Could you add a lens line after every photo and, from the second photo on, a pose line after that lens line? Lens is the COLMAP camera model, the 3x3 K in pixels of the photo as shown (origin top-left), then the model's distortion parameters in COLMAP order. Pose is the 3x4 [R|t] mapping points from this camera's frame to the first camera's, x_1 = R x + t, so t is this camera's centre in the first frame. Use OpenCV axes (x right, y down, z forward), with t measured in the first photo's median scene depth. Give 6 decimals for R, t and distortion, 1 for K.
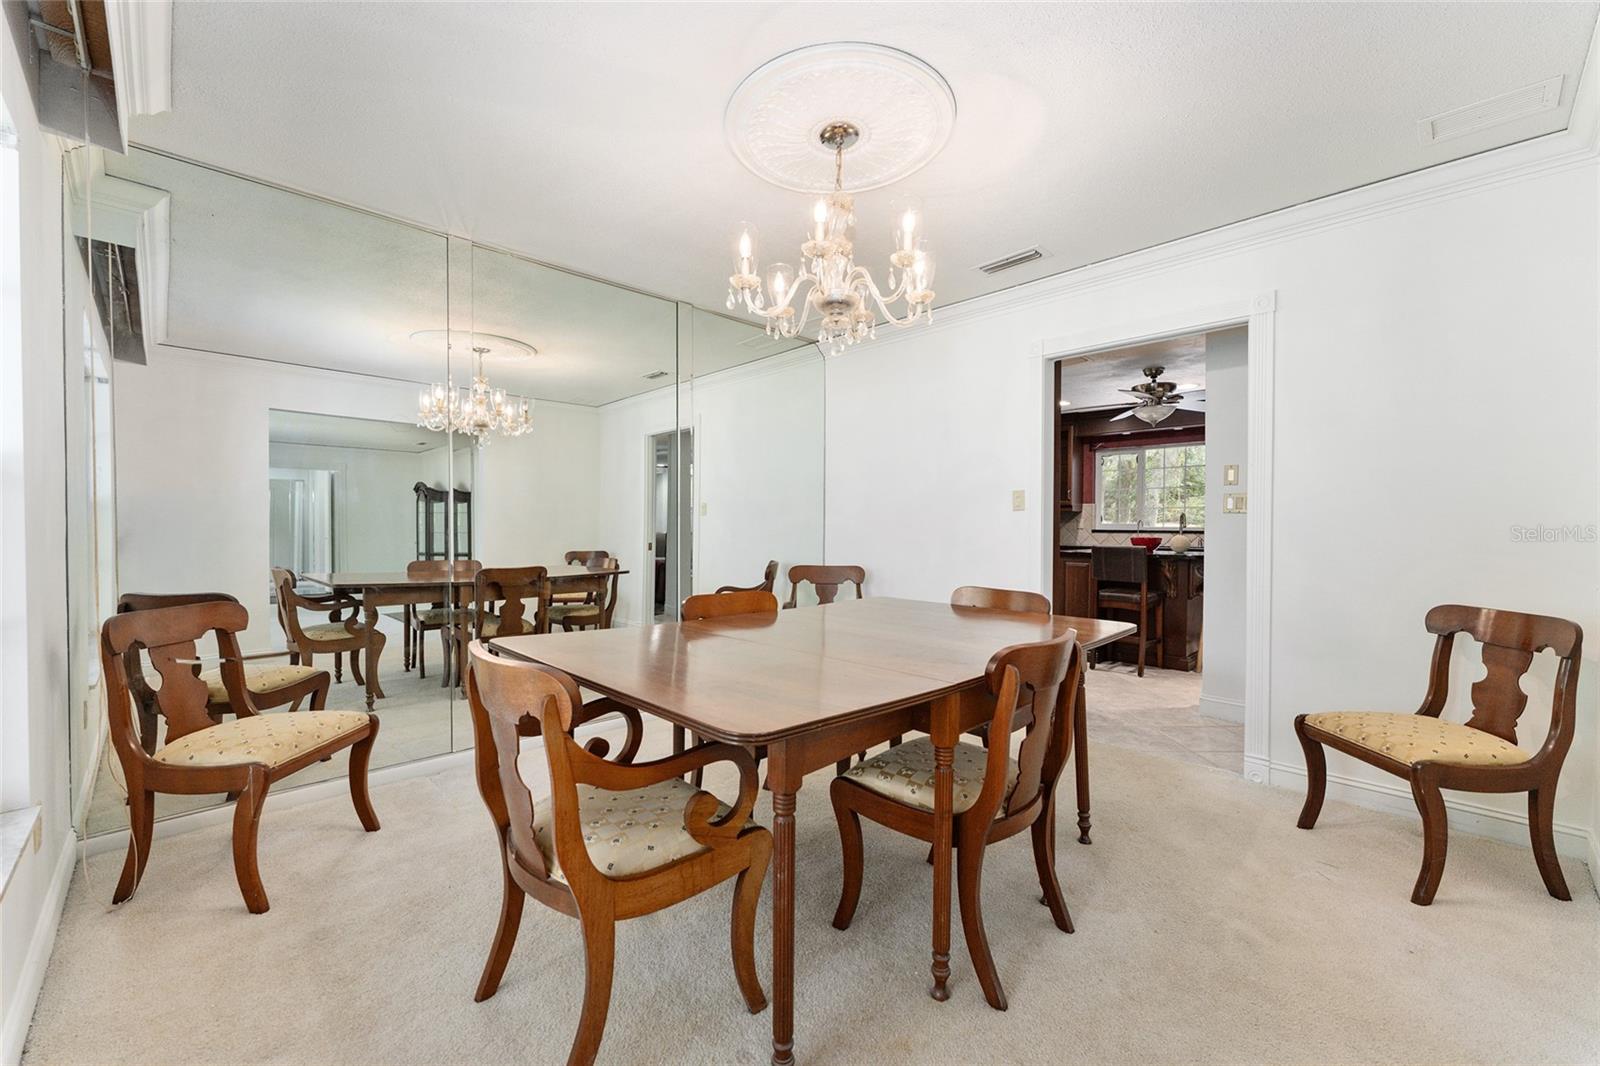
lens RADIAL K [[644.1, 0, 800.0], [0, 644.1, 533.0], [0, 0, 1]] dist [0.000023, 0.000060]
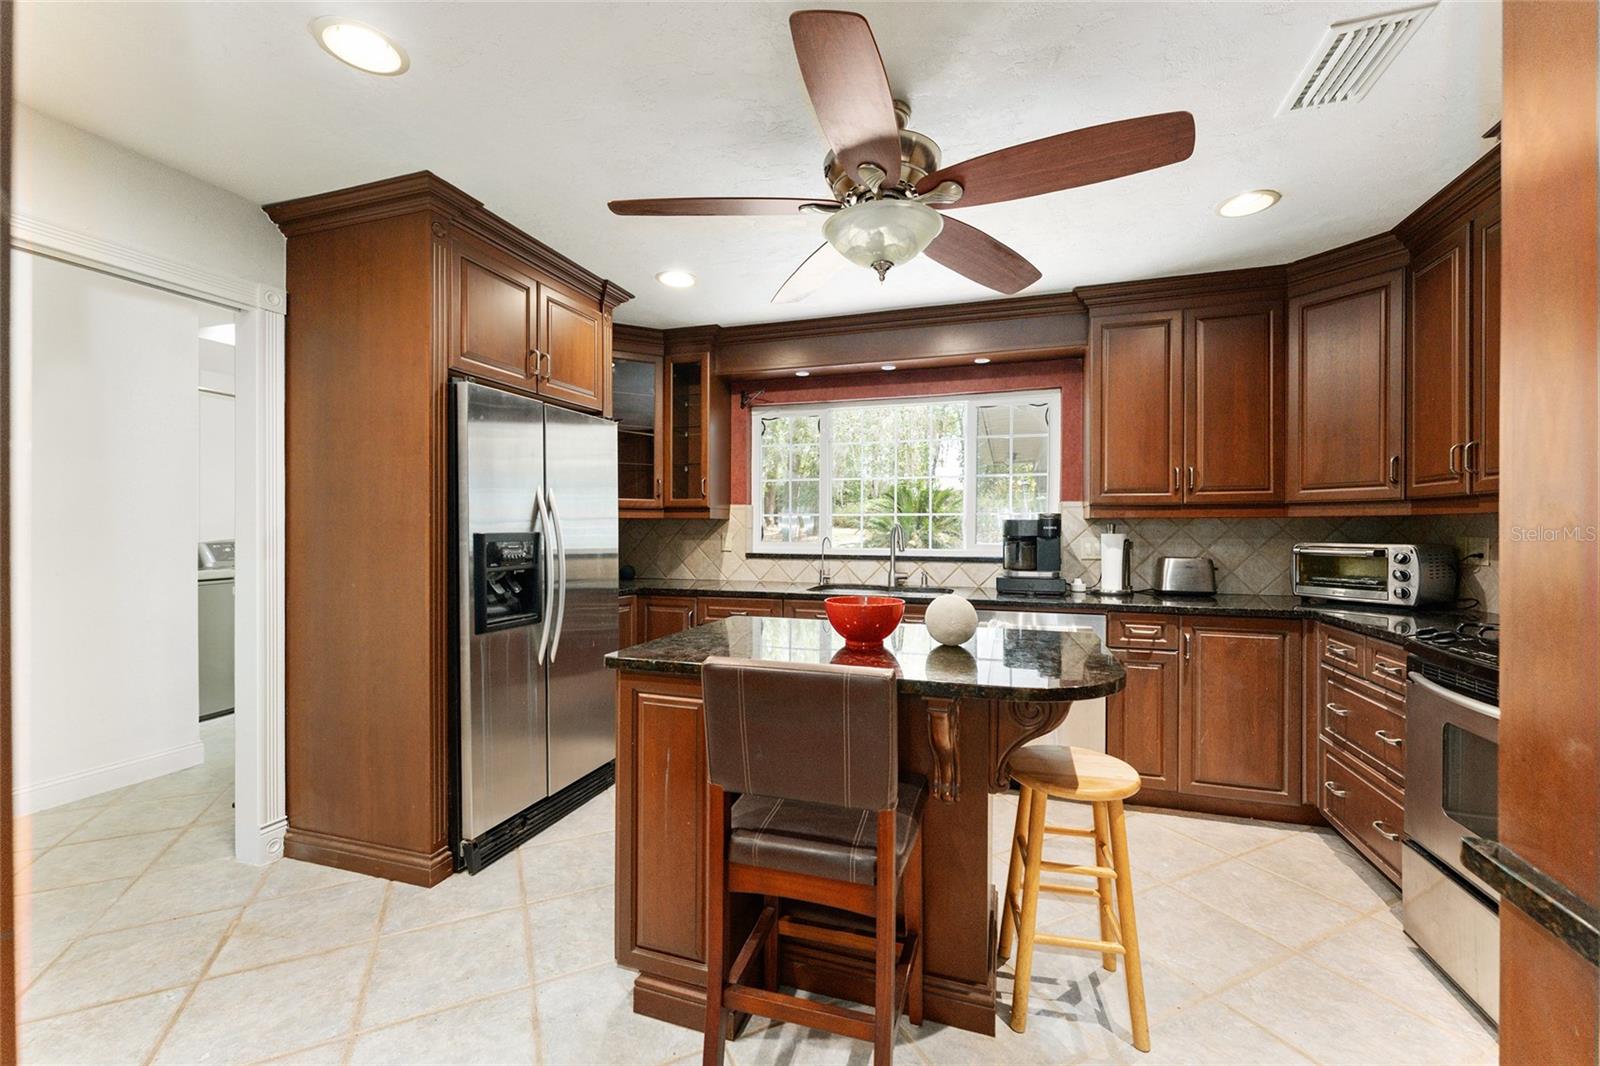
lens RADIAL K [[644.1, 0, 800.0], [0, 644.1, 533.0], [0, 0, 1]] dist [0.000023, 0.000060]
pose [[0.888931, -0.002947, 0.458032, 0.250495], [0.007587, 0.999937, -0.008291, -0.017604], [-0.457979, 0.010845, 0.888897, 0.508577]]
